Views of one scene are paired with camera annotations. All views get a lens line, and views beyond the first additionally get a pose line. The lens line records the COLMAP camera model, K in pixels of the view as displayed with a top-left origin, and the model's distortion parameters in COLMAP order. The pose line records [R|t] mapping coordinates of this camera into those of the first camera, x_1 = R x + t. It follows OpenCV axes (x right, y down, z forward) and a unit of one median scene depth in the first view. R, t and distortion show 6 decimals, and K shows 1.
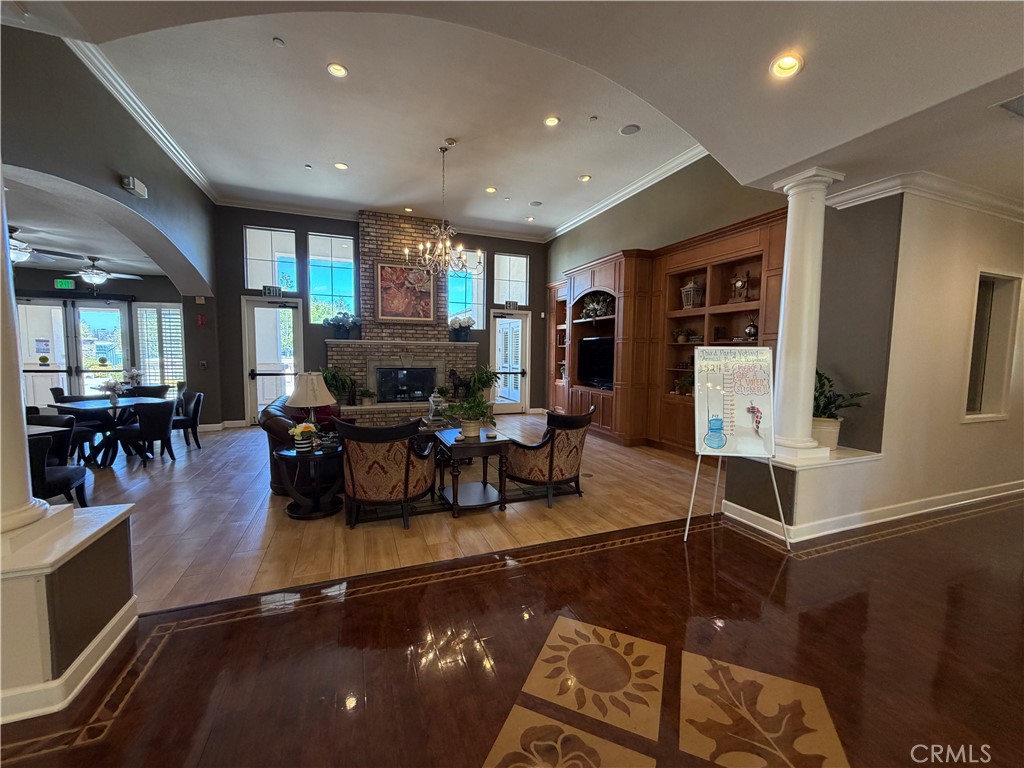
lens RADIAL K [[408.9, 0, 508.8], [0, 408.9, 385.4], [0, 0, 1]] dist [0.000129, 0.000332]
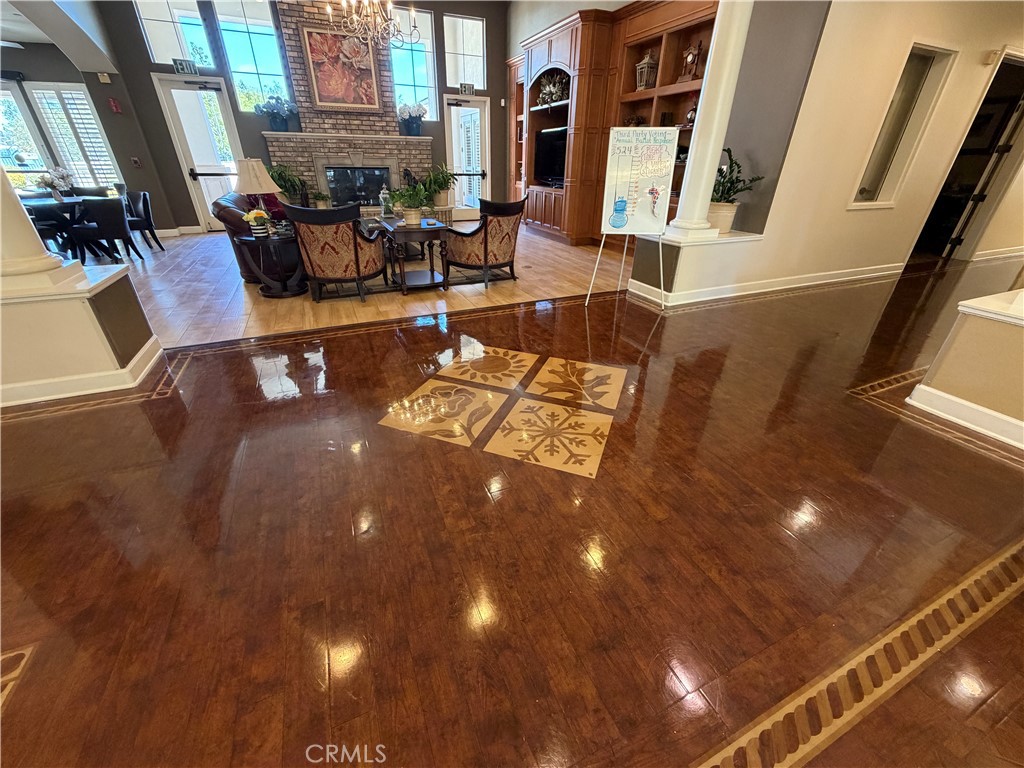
lens RADIAL K [[408.9, 0, 508.8], [0, 408.9, 385.4], [0, 0, 1]] dist [0.000129, 0.000332]
pose [[0.998867, -0.024735, 0.040663, 0.105993], [0.005872, 0.911875, 0.410426, 0.065661], [-0.047231, -0.409722, 0.910987, -0.194427]]
